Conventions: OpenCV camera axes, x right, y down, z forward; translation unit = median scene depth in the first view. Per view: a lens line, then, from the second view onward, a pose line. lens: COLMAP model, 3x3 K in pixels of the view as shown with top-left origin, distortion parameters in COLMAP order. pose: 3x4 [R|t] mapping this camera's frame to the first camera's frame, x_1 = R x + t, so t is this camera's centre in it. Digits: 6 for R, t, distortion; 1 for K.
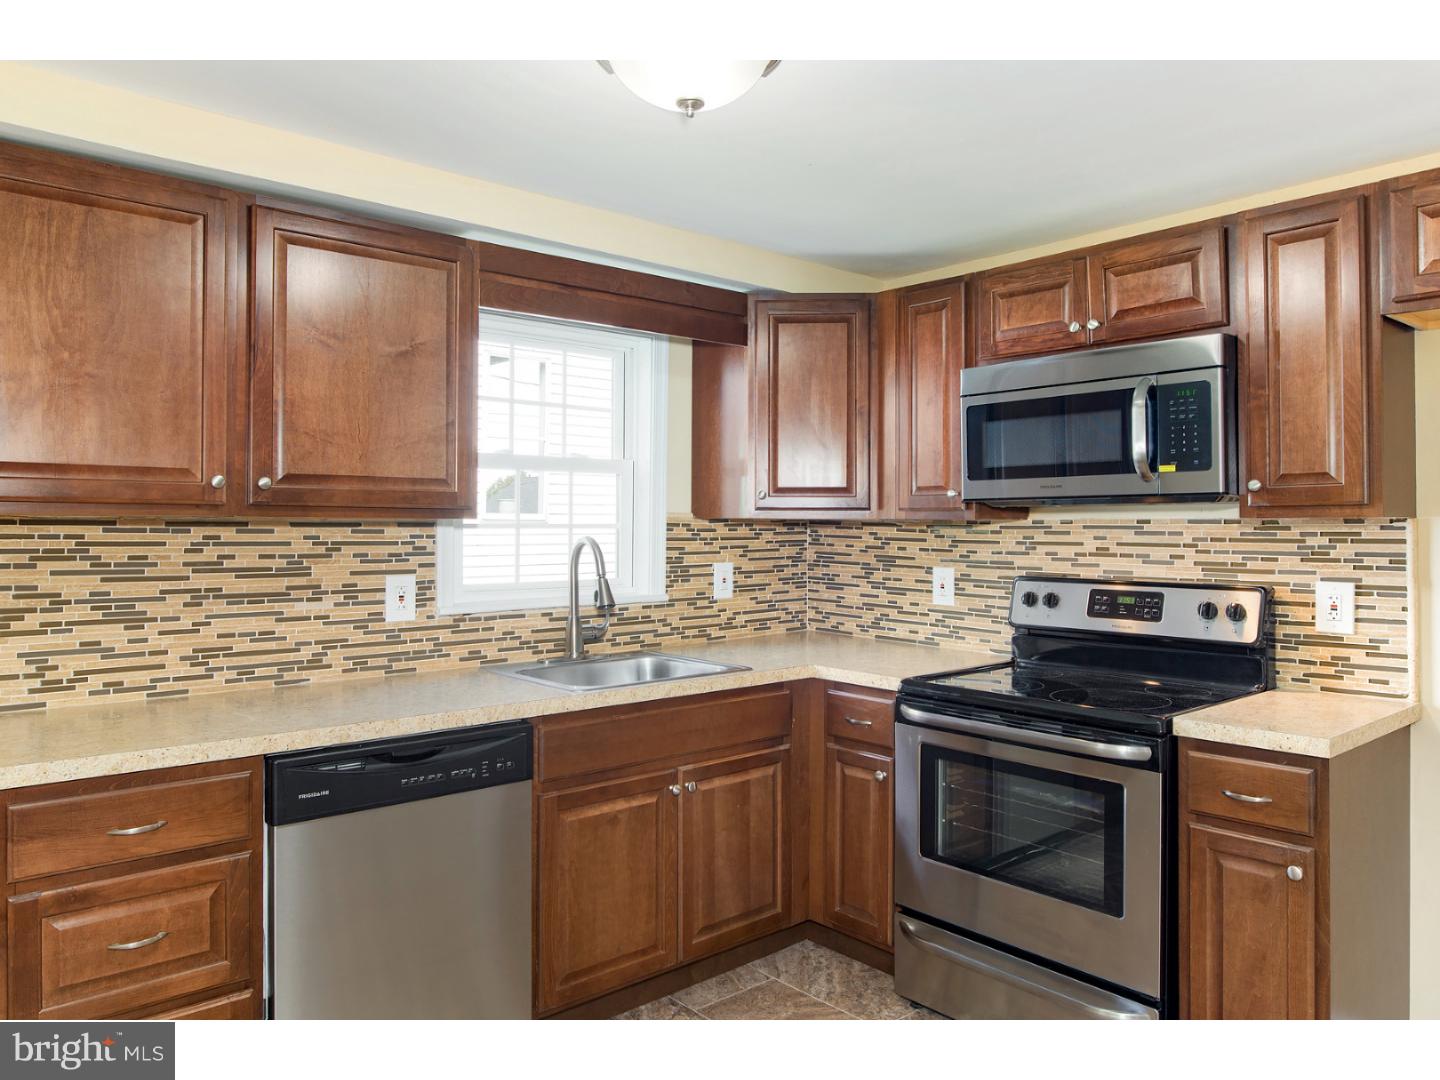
lens RADIAL K [[939.9, 0, 720.0], [0, 939.9, 540.0], [0, 0, 1]] dist [-0.009067, 0.001880]
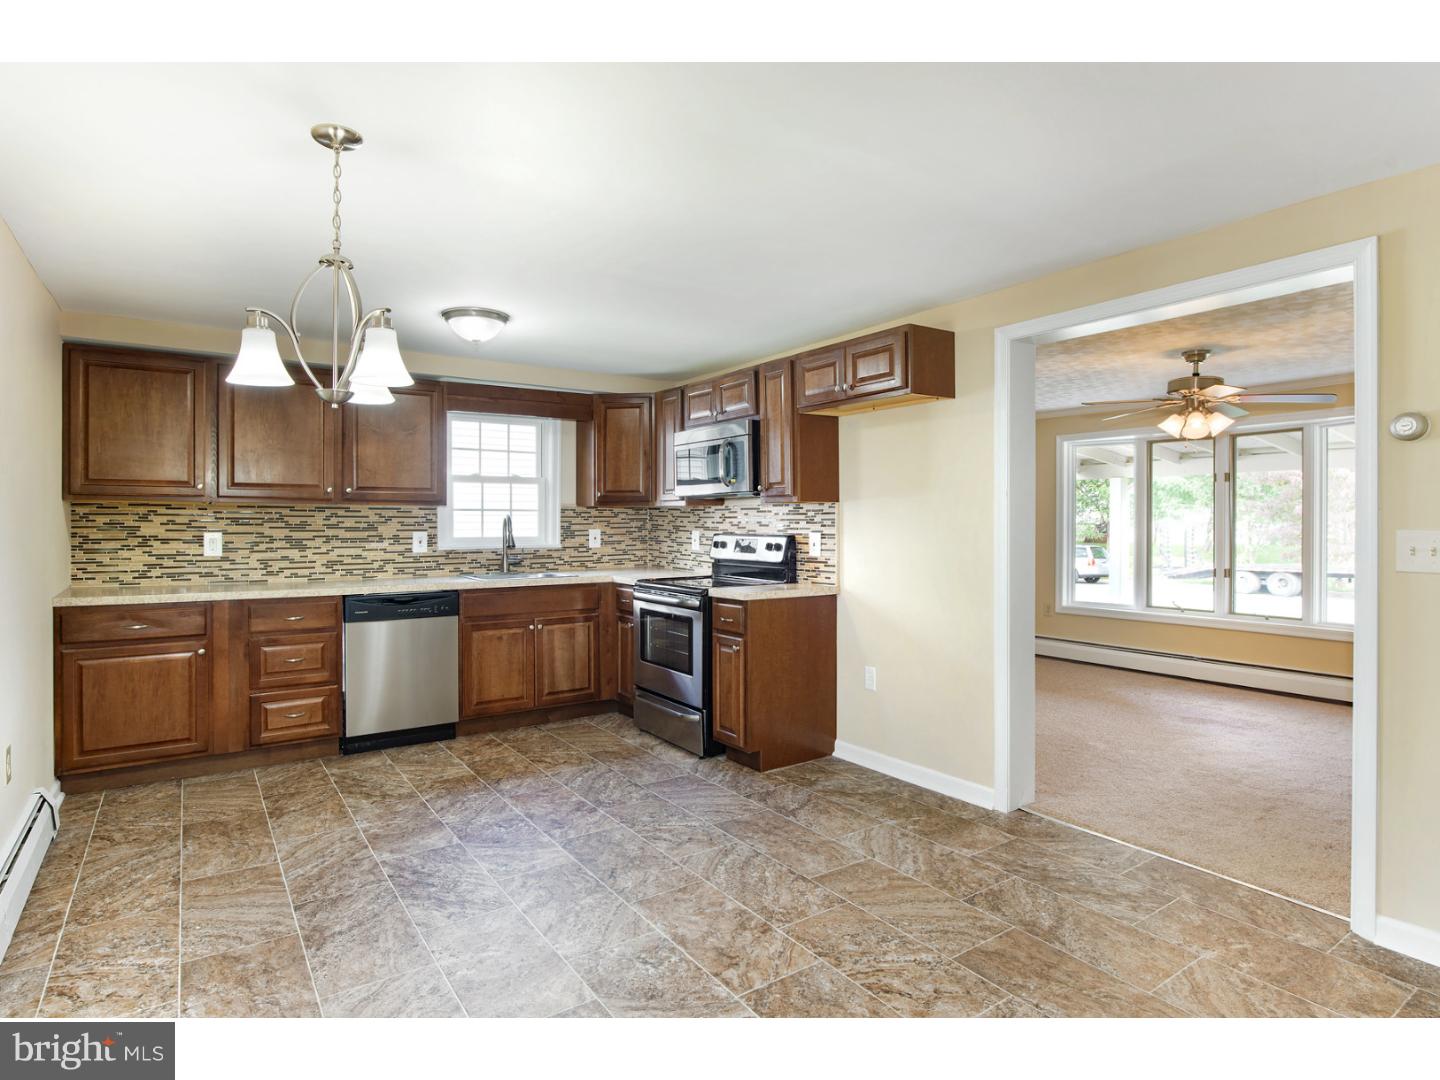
lens RADIAL K [[769.2, 0, 720.0], [0, 769.2, 540.0], [0, 0, 1]] dist [0.001063, -0.000007]
pose [[0.990888, 0.001302, -0.134684, 0.626641], [-0.000146, 0.999963, 0.008598, 0.043051], [0.134690, -0.008500, 0.990851, -0.724460]]
